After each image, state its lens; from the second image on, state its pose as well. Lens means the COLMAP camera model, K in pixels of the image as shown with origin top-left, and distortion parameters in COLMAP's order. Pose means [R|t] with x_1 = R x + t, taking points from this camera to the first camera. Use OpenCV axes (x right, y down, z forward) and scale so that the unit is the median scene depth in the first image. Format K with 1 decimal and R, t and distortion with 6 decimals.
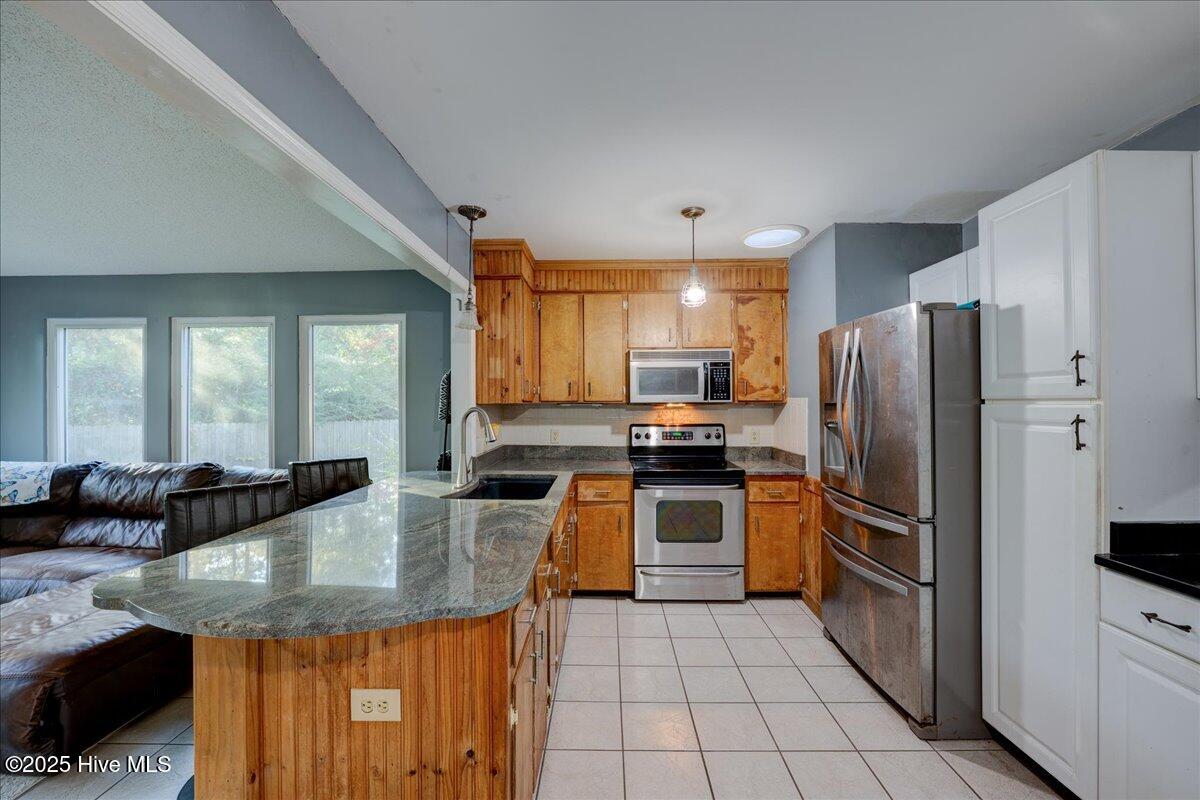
lens RADIAL K [[476.9, 0, 598.4], [0, 476.9, 399.8], [0, 0, 1]] dist [-0.015006, 0.000262]
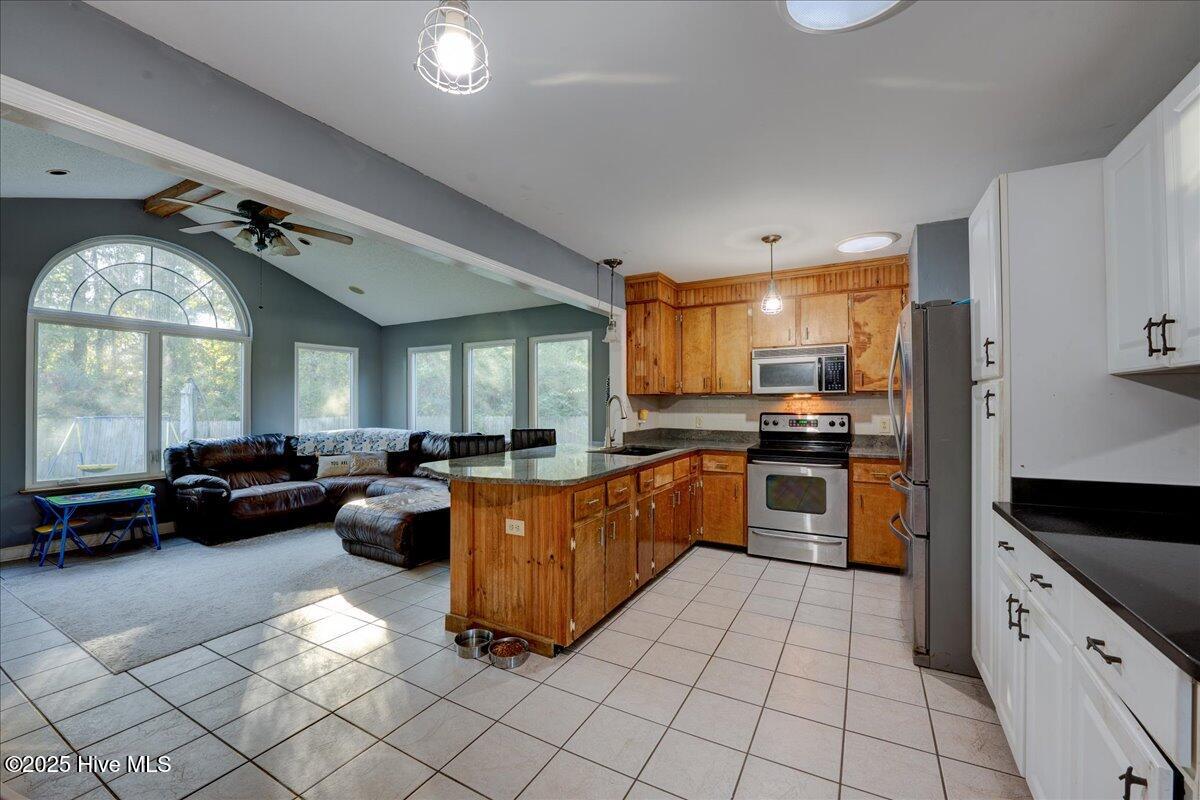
lens RADIAL K [[476.9, 0, 598.4], [0, 476.9, 399.8], [0, 0, 1]] dist [-0.015006, 0.000262]
pose [[0.882984, -0.002329, -0.469398, 0.309370], [0.001046, 0.999995, -0.002995, 0.026821], [0.469403, 0.002154, 0.882982, -0.257102]]
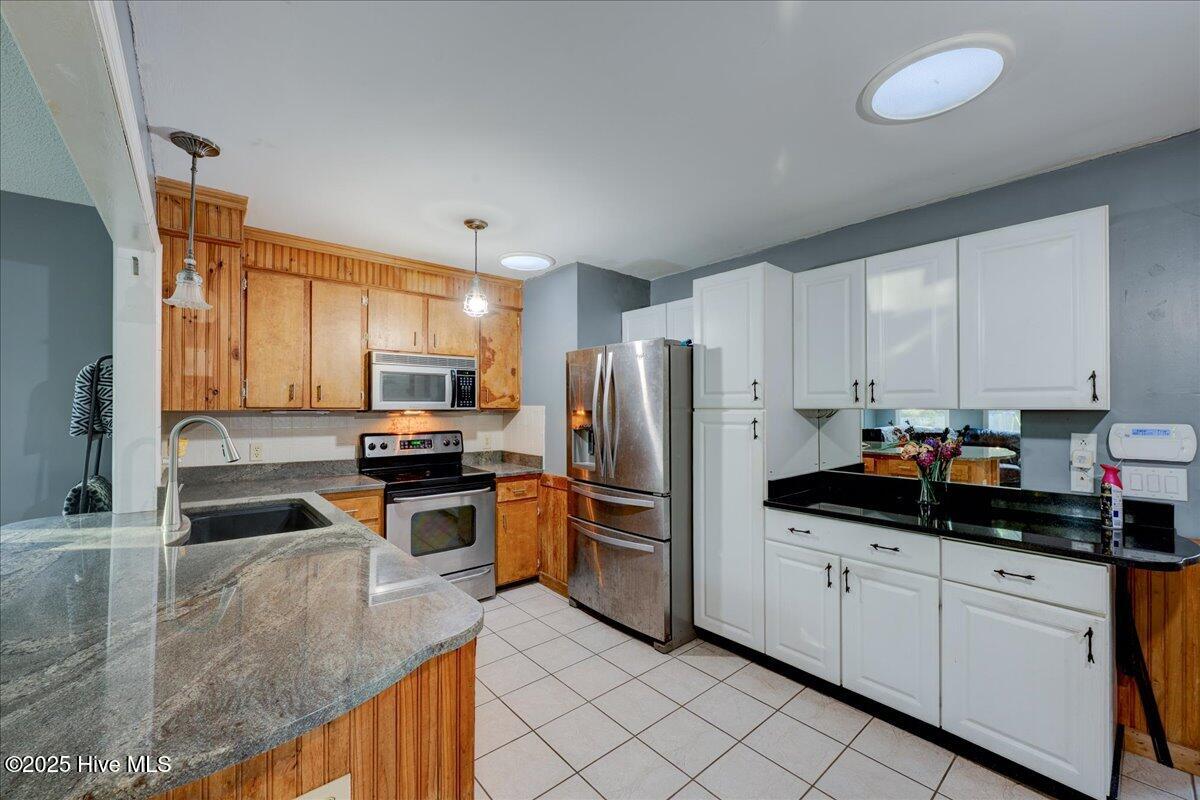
lens RADIAL K [[475.5, 0, 597.2], [0, 475.5, 405.2], [0, 0, 1]] dist [-0.007976, 0.000144]
pose [[0.749566, 0.008426, 0.661876, -0.225381], [-0.006179, 0.999964, -0.005733, -0.000102], [-0.661901, 0.000208, 0.749591, 0.048286]]
